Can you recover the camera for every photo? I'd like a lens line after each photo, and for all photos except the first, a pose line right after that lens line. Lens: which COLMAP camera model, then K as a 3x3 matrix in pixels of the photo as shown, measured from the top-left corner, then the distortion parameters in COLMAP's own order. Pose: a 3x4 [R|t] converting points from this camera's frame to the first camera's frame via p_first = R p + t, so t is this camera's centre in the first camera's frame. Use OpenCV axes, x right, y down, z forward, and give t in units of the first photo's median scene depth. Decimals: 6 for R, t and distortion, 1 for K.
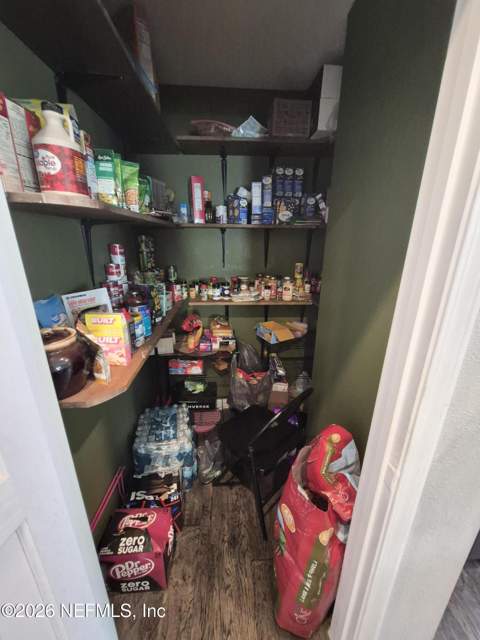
lens RADIAL K [[253.1, 0, 241.5], [0, 253.1, 320.8], [0, 0, 1]] dist [-0.000136, -0.000026]
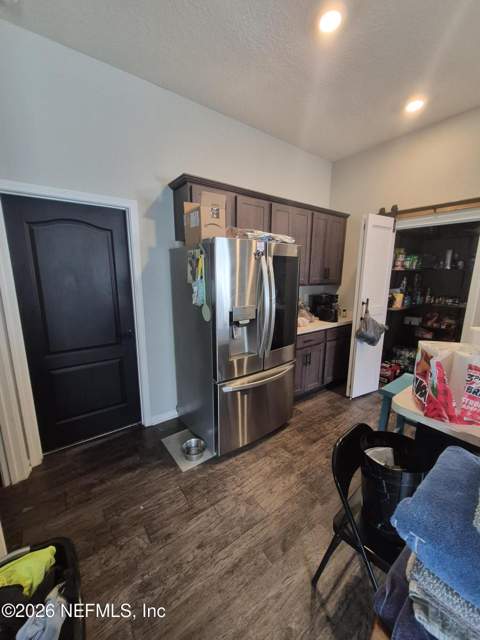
lens RADIAL K [[253.1, 0, 240.2], [0, 253.1, 322.5], [0, 0, 1]] dist [-0.000136, -0.000026]
pose [[0.546894, 0.162396, -0.821300, 0.749903], [-0.262309, 0.964849, 0.016112, 0.516197], [0.795047, 0.206623, 0.570269, -1.634820]]
